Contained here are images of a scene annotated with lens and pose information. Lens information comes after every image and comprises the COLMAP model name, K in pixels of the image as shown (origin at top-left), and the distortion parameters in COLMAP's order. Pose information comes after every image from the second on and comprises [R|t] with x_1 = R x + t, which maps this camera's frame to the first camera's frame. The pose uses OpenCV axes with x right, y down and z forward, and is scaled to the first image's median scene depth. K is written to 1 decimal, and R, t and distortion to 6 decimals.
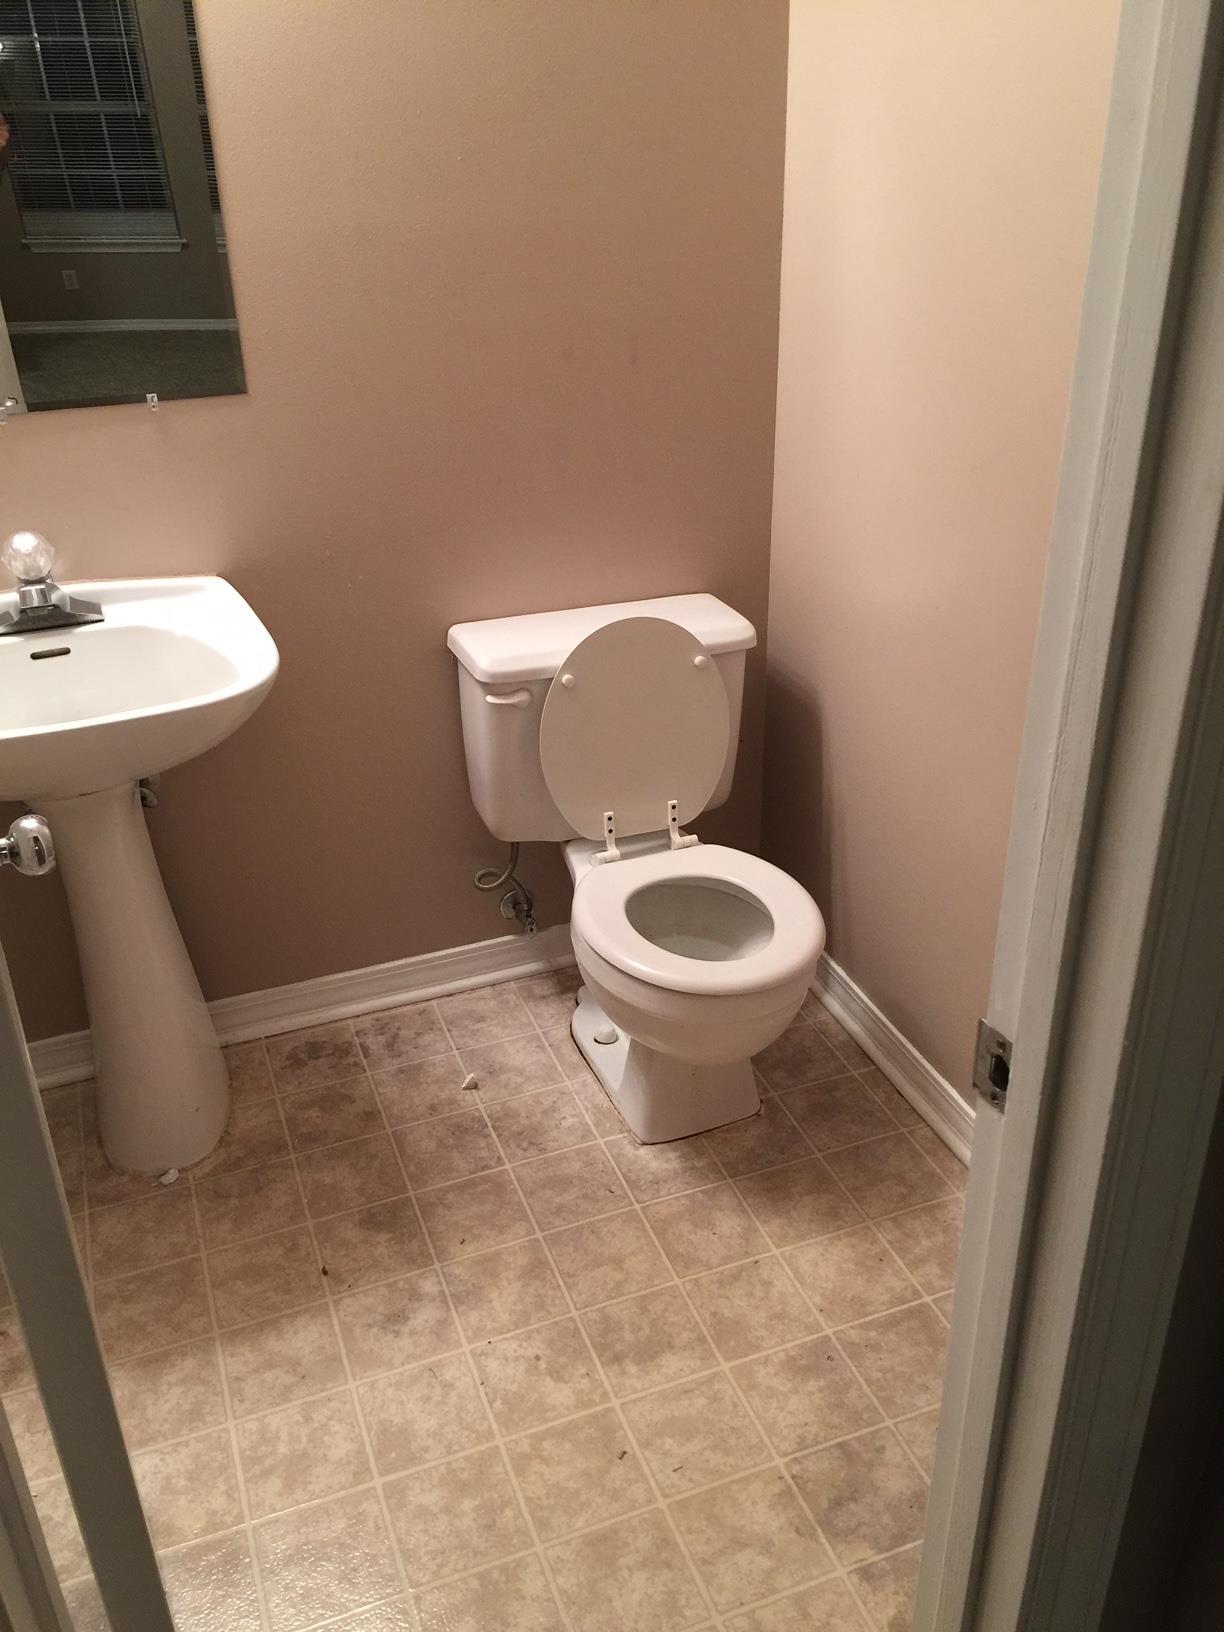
lens RADIAL K [[1398.7, 0, 612.0], [0, 1398.7, 817.3], [0, 0, 1]] dist [0.080882, -0.115938]
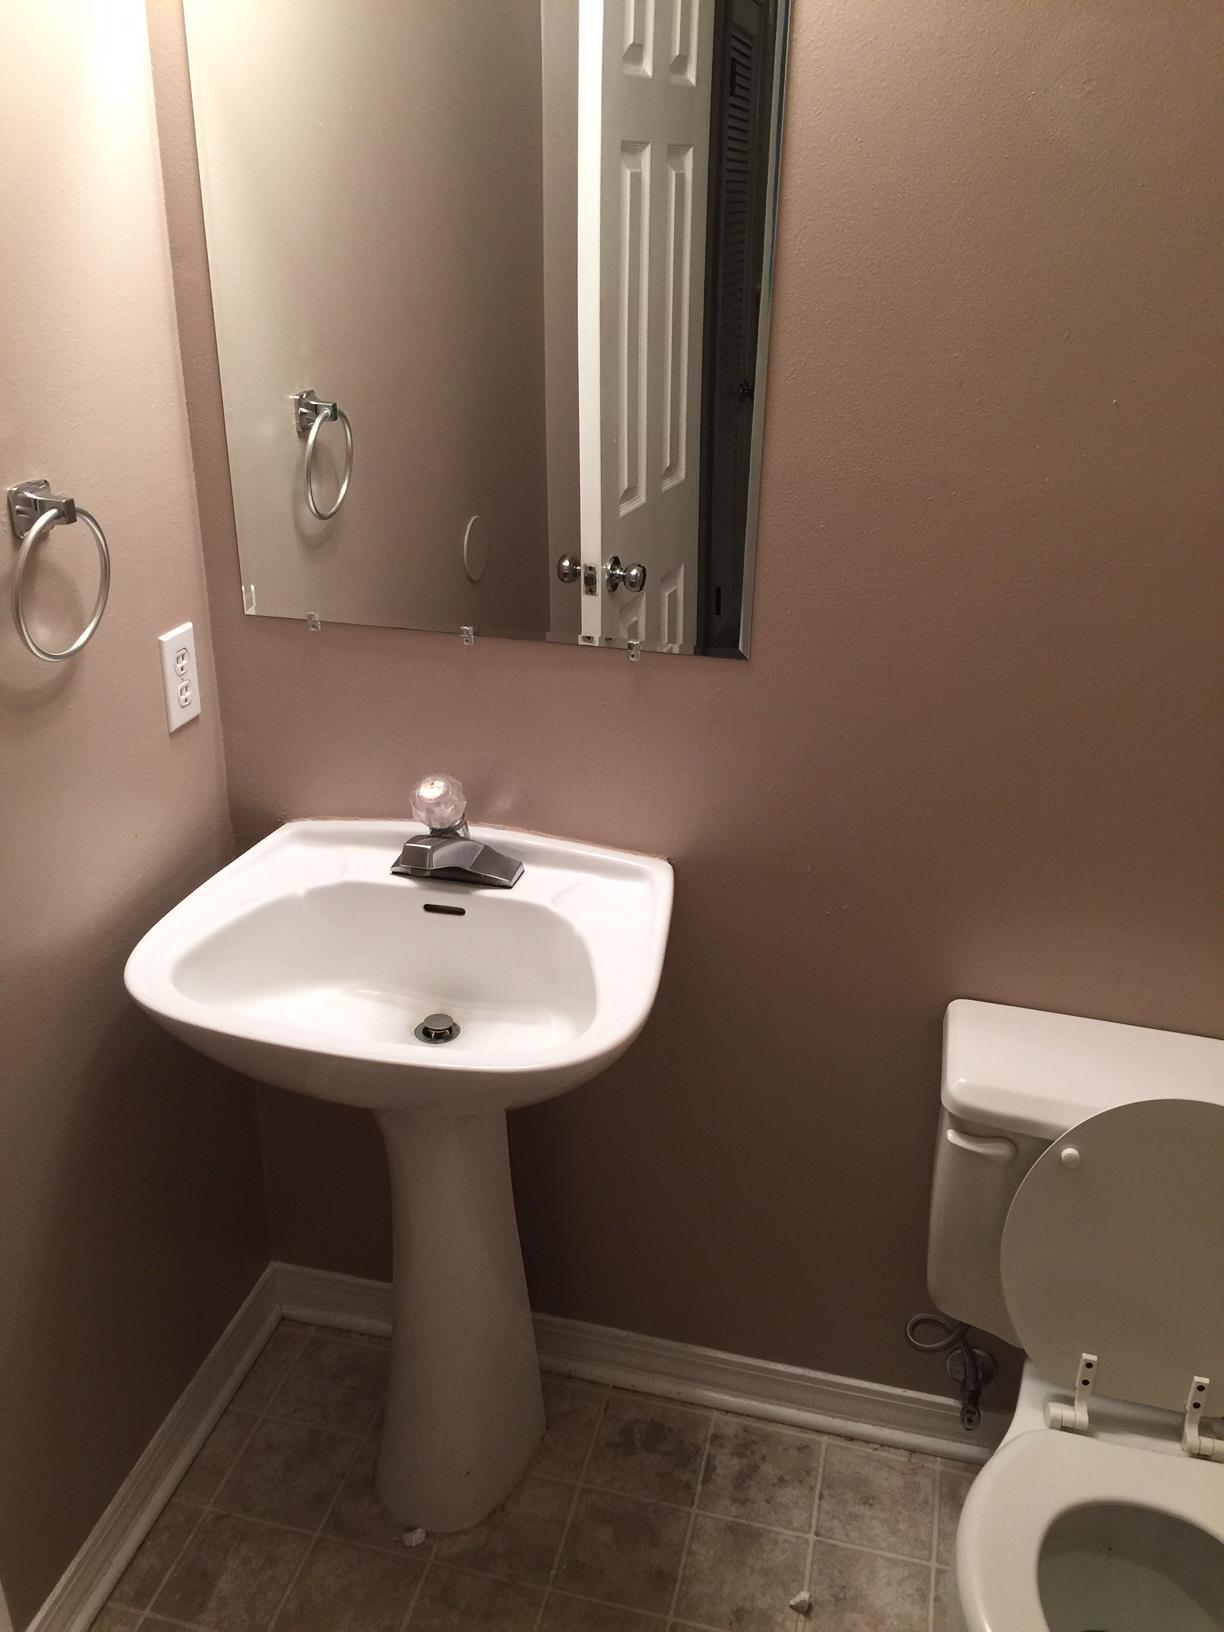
lens RADIAL K [[1398.7, 0, 614.5], [0, 1398.7, 813.3], [0, 0, 1]] dist [0.080882, -0.115938]
pose [[0.819486, 0.271552, -0.504680, 0.078373], [-0.298674, 0.953936, 0.028304, -0.191422], [0.489118, 0.127540, 0.862842, 0.273542]]
